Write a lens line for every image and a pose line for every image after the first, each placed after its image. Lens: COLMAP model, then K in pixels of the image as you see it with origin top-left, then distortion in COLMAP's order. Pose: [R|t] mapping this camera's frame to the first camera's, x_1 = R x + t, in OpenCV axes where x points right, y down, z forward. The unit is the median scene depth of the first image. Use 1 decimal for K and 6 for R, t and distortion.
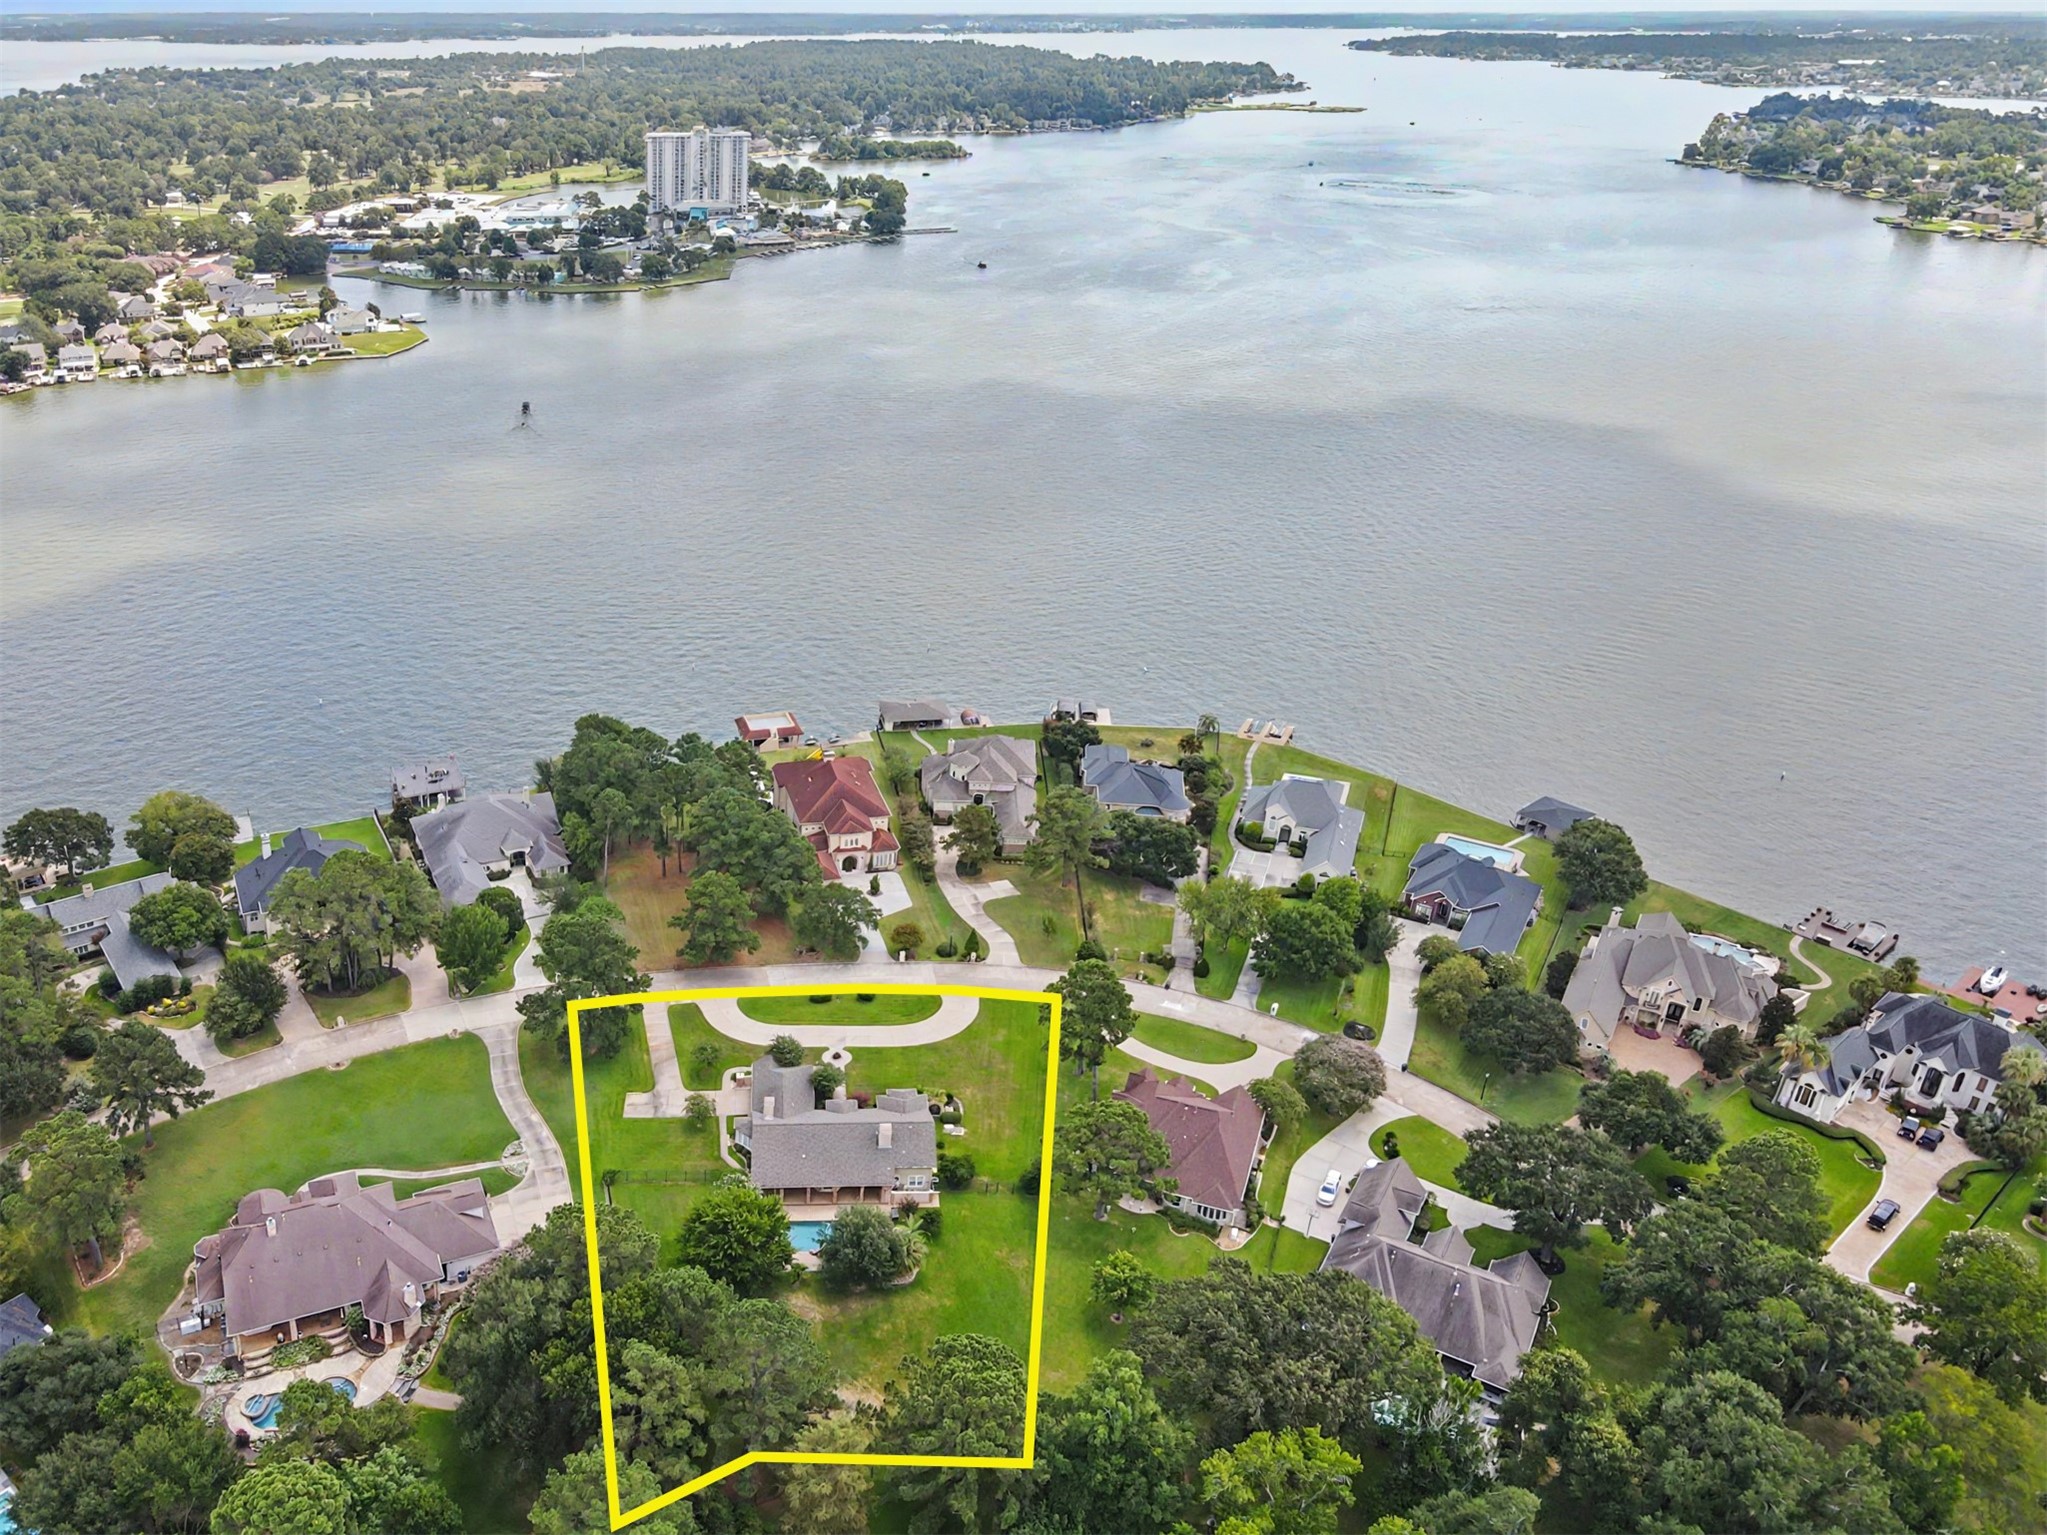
lens RADIAL K [[1721.9, 0, 1023.5], [0, 1721.9, 767.5], [0, 0, 1]] dist [0.001678, 0.007705]
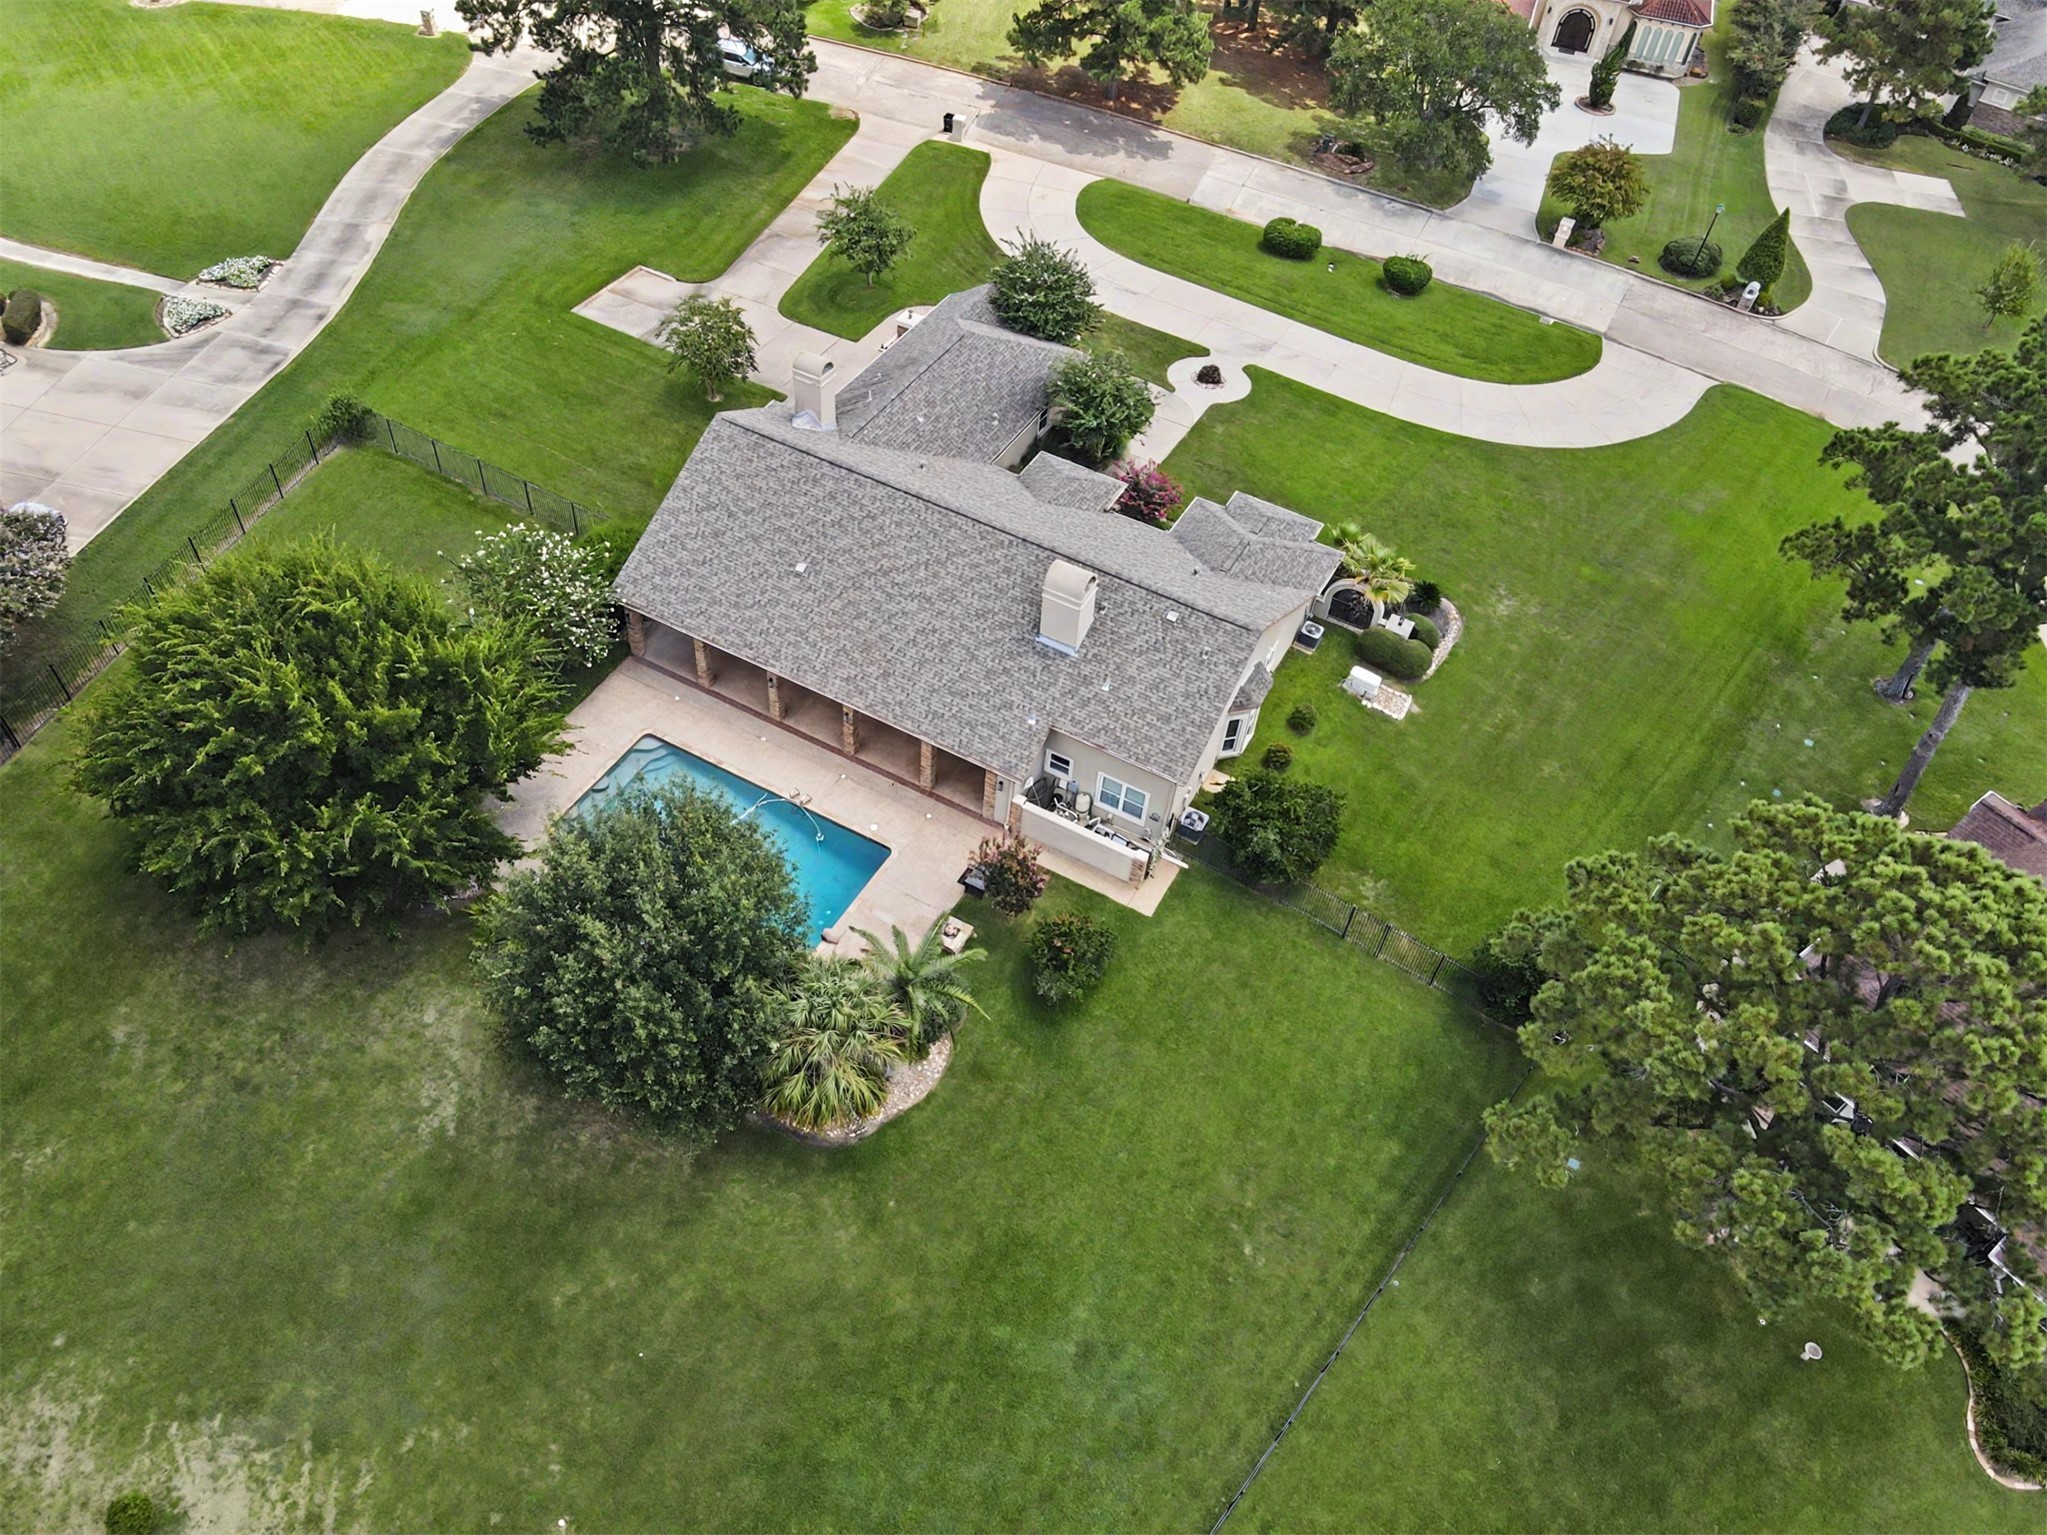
lens RADIAL K [[1721.9, 0, 1023.5], [0, 1721.9, 767.5], [0, 0, 1]] dist [0.001678, 0.007705]
pose [[0.826316, 0.408543, -0.387678, 0.027977], [-0.267240, 0.890330, 0.368639, 0.112420], [0.495766, -0.201010, 0.844873, 0.628990]]
